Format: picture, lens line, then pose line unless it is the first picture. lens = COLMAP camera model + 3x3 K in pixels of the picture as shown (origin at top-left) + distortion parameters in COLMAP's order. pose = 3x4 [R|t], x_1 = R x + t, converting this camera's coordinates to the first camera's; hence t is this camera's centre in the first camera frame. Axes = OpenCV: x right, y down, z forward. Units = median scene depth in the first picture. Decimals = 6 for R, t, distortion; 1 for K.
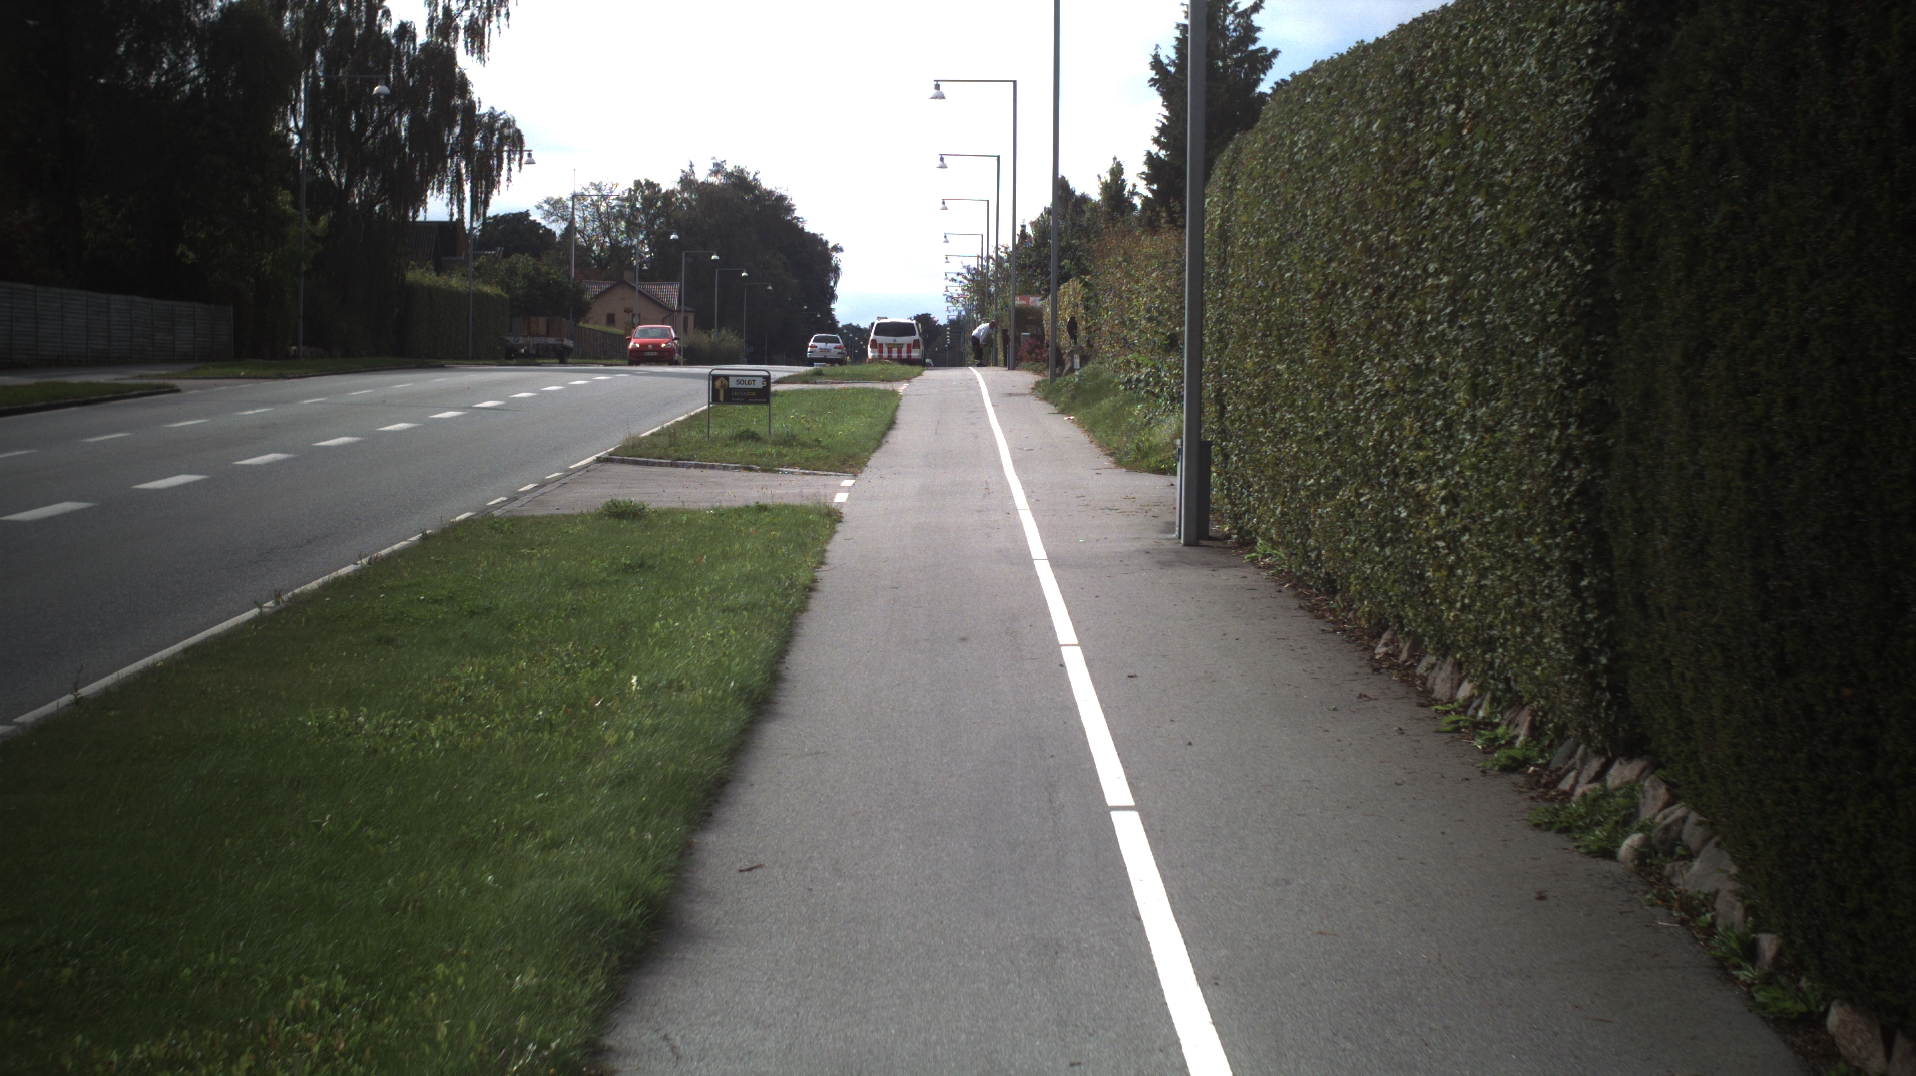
lens RADIAL K [[3538.1, 0, 958.0], [0, 3538.1, 538.0], [0, 0, 1]] dist [-0.298239, -0.041699]
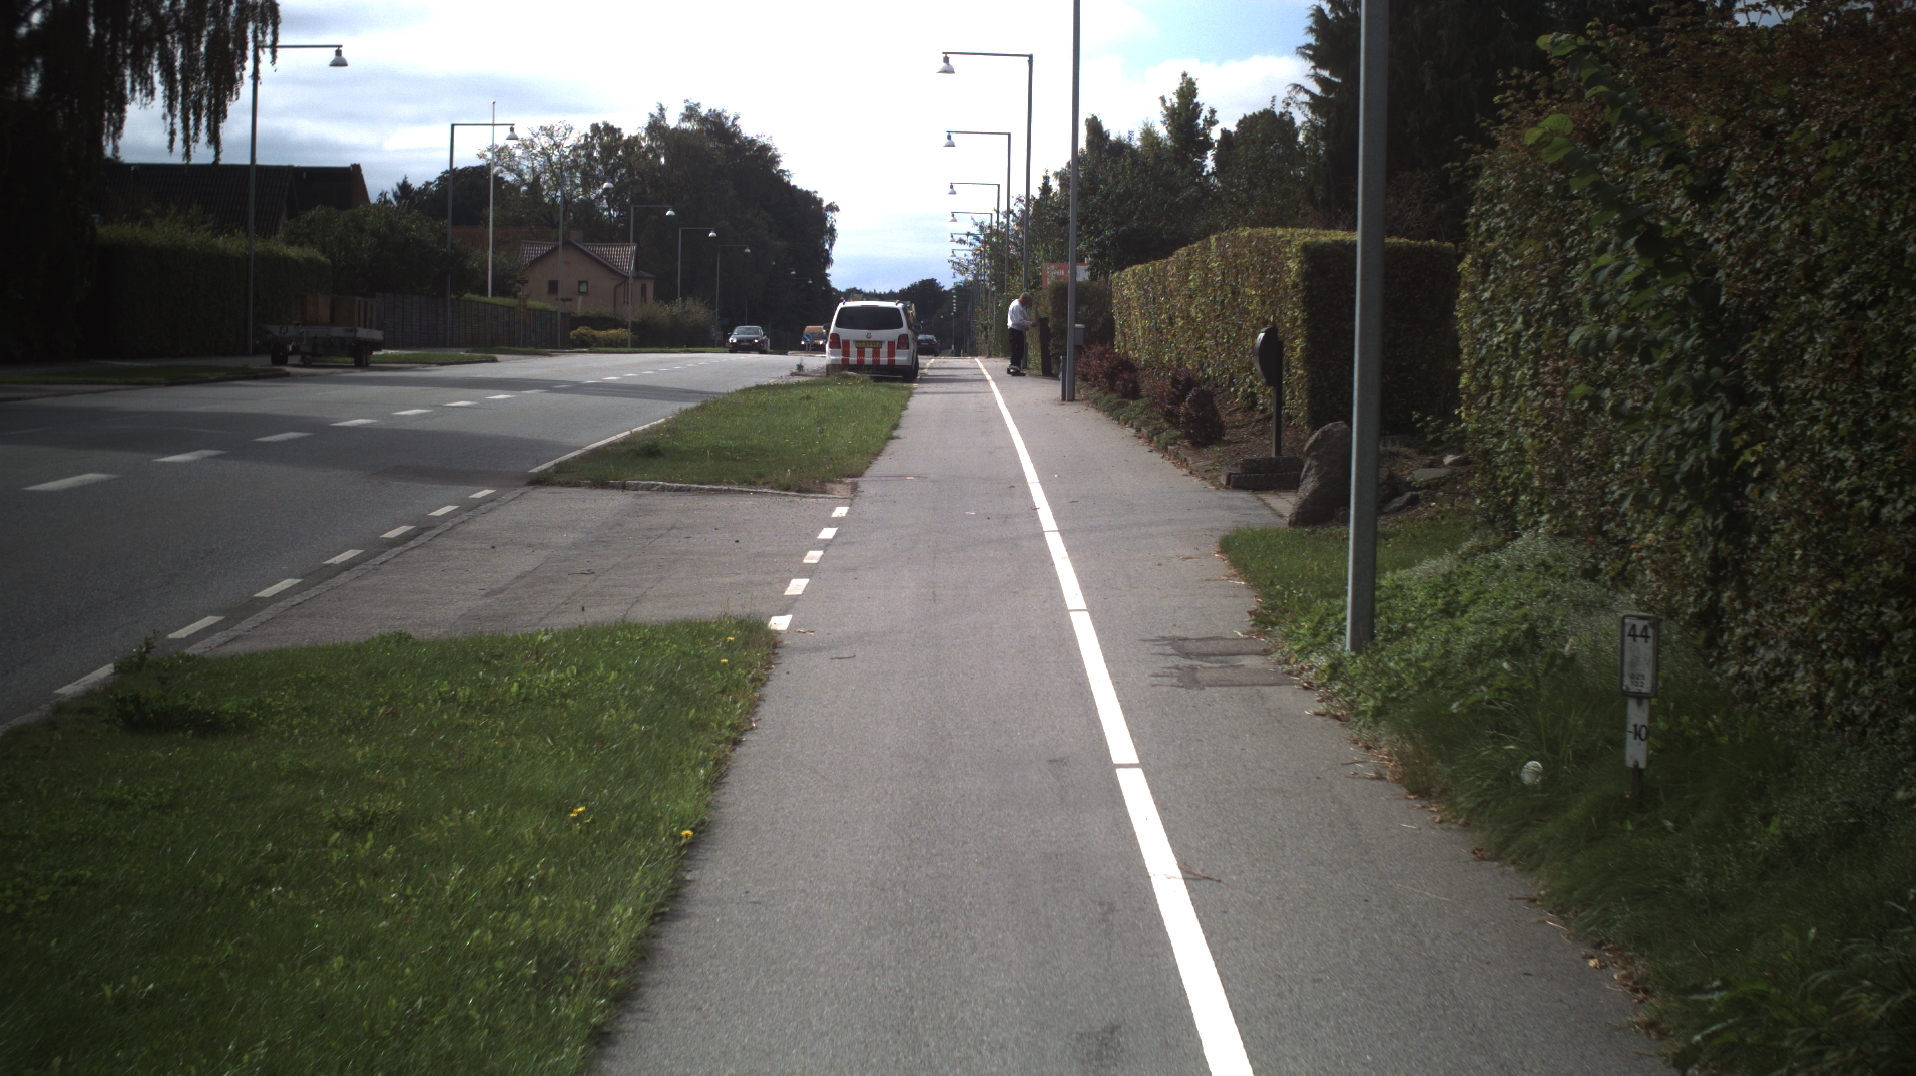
lens RADIAL K [[3538.1, 0, 958.0], [0, 3538.1, 538.0], [0, 0, 1]] dist [-0.298239, -0.041699]
pose [[0.999984, 0.005520, -0.001474, -0.001029], [-0.005505, 0.999933, 0.010229, -0.026371], [0.001530, -0.010221, 0.999947, 0.372649]]
